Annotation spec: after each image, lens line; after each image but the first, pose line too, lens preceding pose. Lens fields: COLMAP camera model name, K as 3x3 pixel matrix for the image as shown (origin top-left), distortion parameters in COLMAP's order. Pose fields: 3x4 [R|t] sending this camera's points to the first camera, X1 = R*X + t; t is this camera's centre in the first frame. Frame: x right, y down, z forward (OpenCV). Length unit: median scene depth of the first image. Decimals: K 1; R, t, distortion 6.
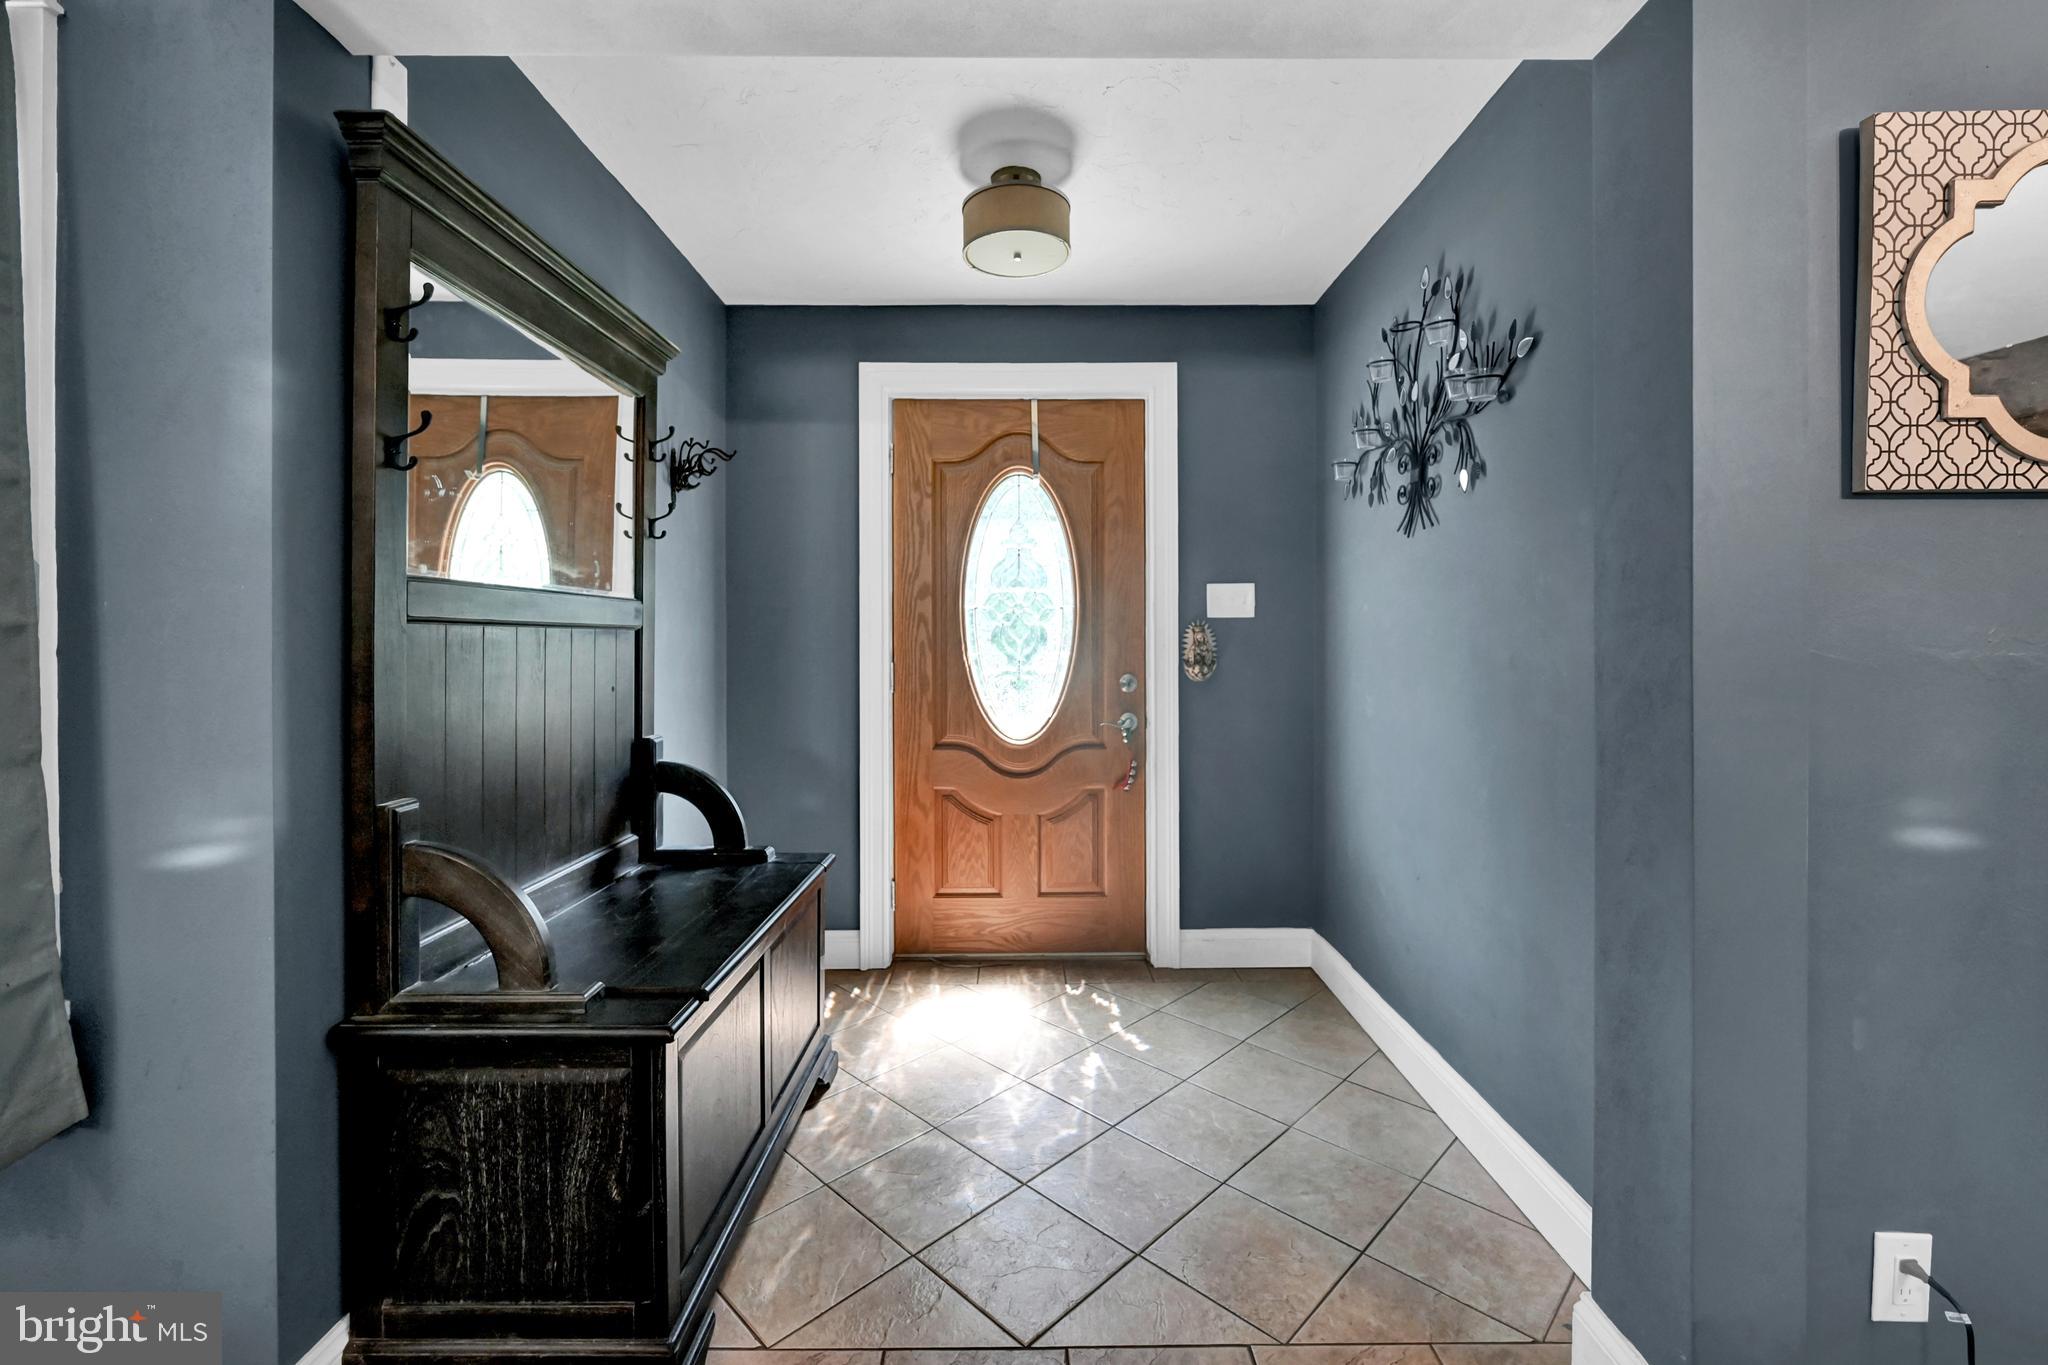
lens RADIAL K [[855.4, 0, 1027.9], [0, 855.4, 643.2], [0, 0, 1]] dist [-0.001475, -0.000083]
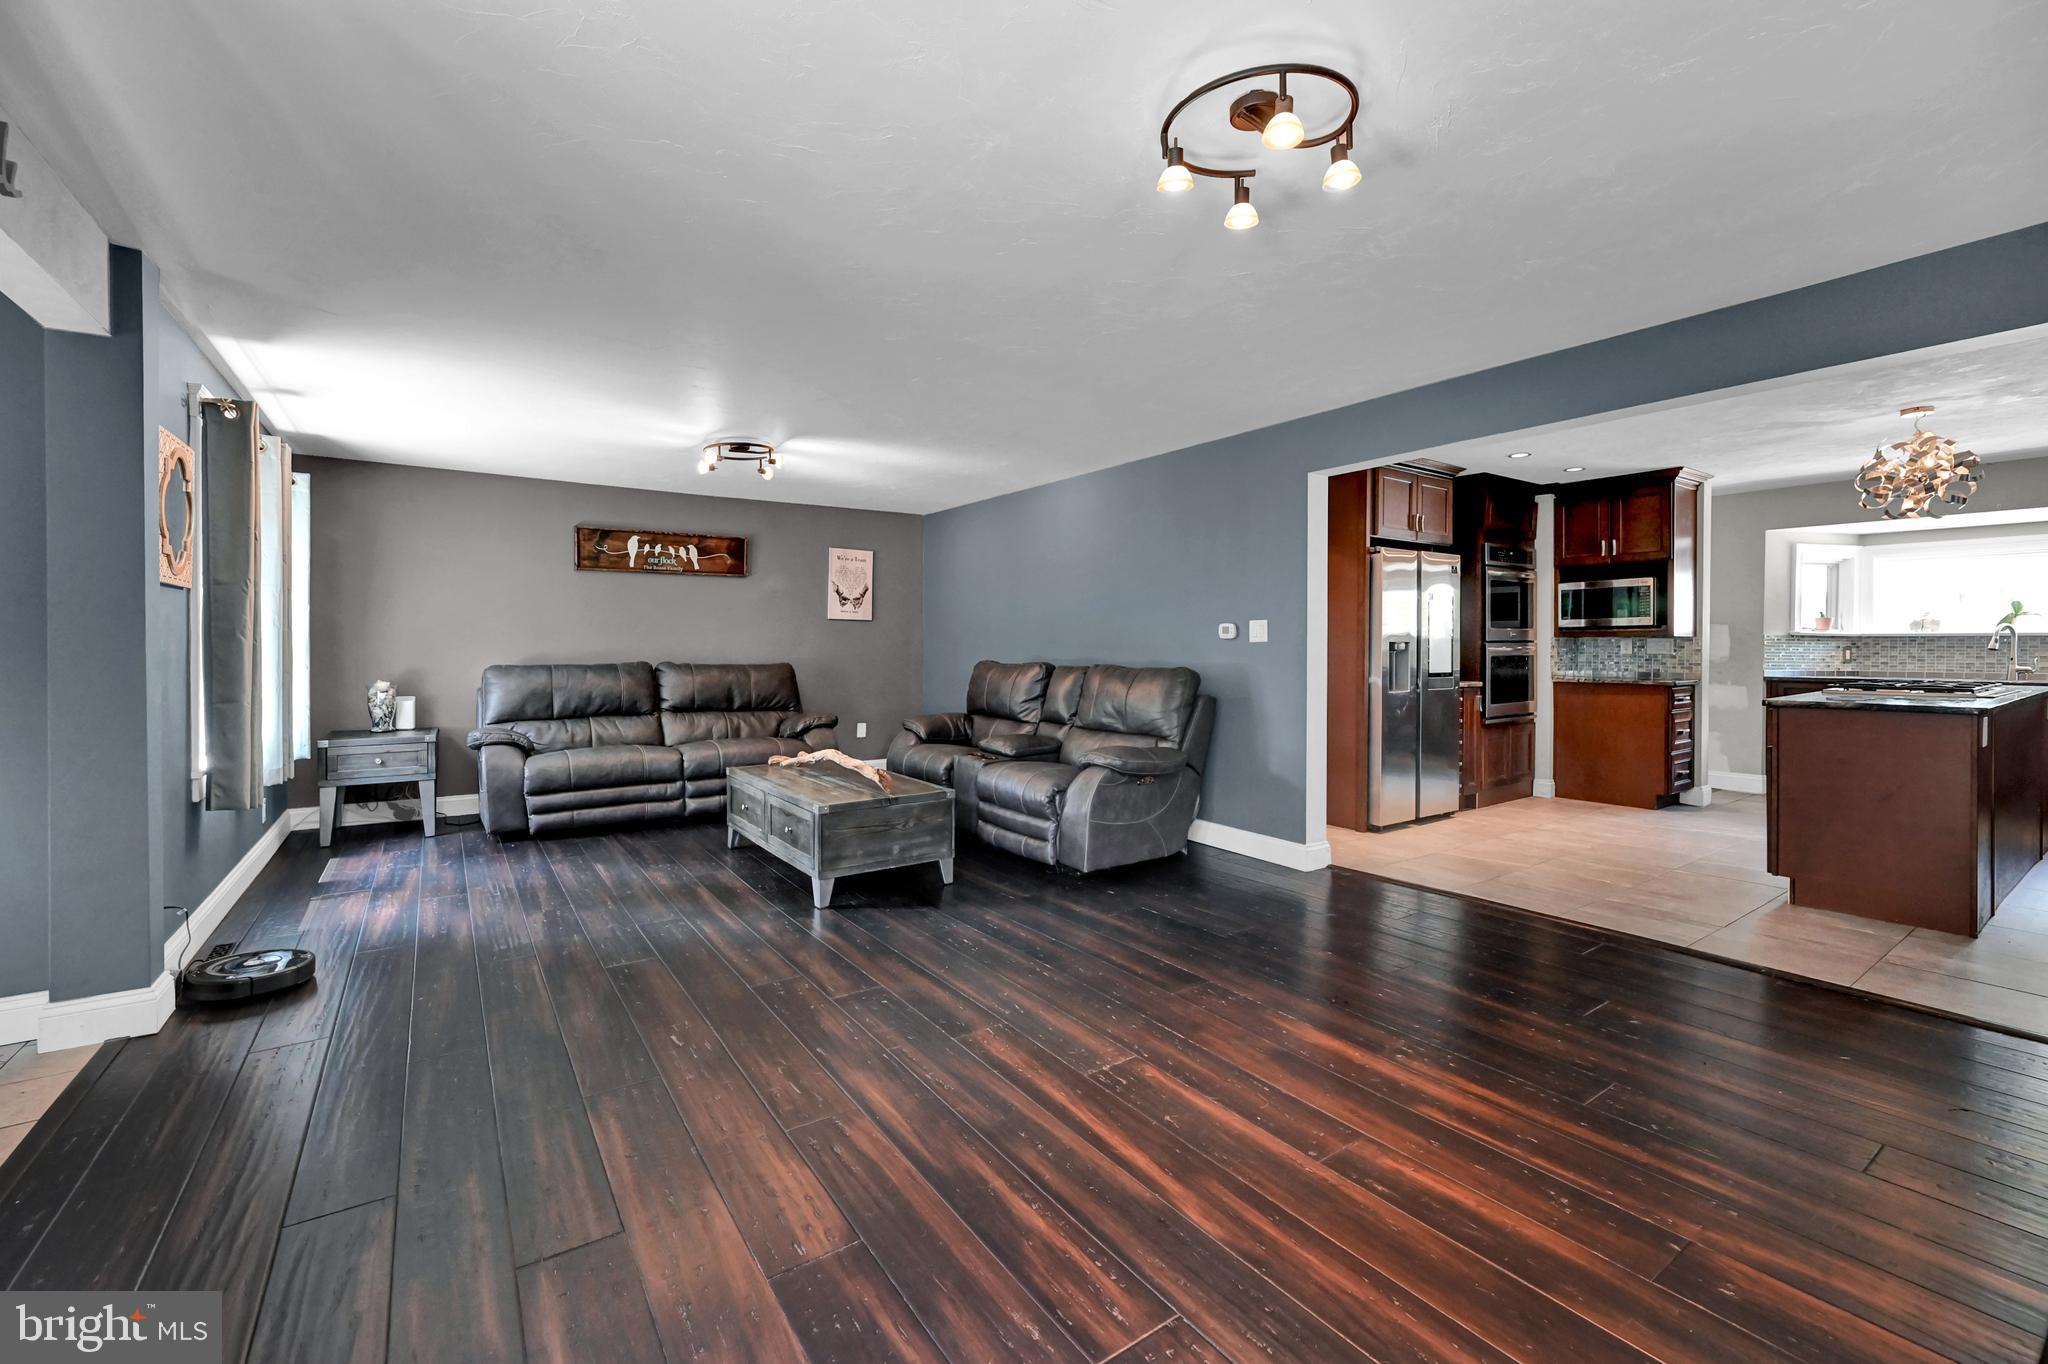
lens RADIAL K [[845.3, 0, 1019.1], [0, 845.3, 668.9], [0, 0, 1]] dist [0.001782, 0.000165]
pose [[-0.561340, -0.029883, 0.827046, -1.108231], [0.004469, 0.999224, 0.039137, -0.056173], [-0.827573, 0.025666, -0.560771, 2.986679]]
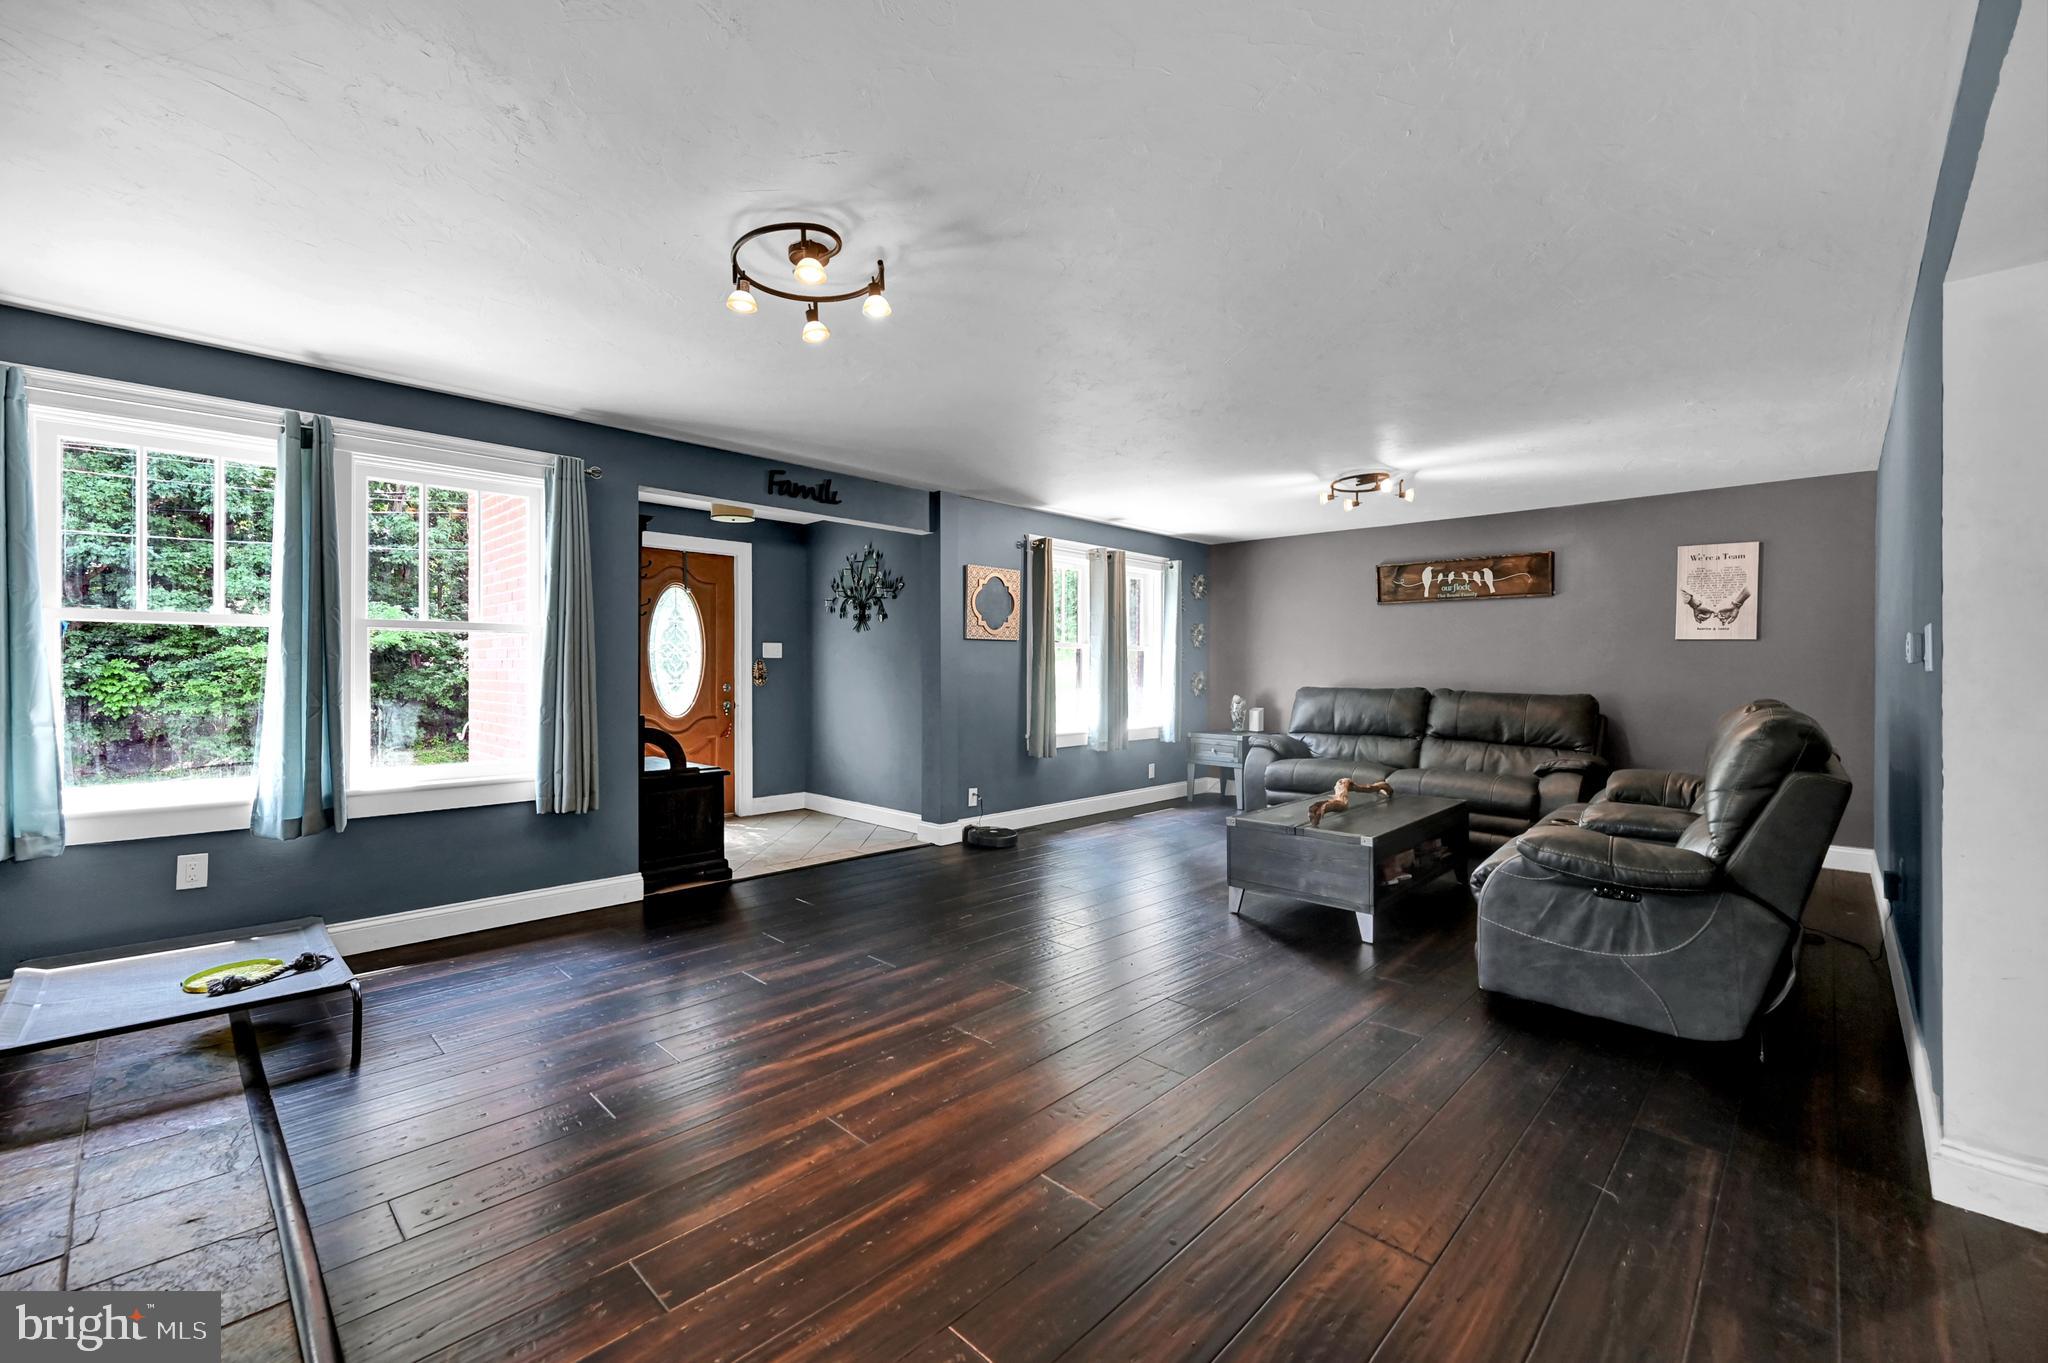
lens RADIAL K [[845.3, 0, 1019.1], [0, 845.3, 668.4], [0, 0, 1]] dist [0.001782, 0.000165]
pose [[0.700871, 0.002499, 0.713283, -1.147208], [0.000720, 0.999991, -0.004211, 0.009412], [-0.713287, 0.003465, 0.700863, -1.319943]]
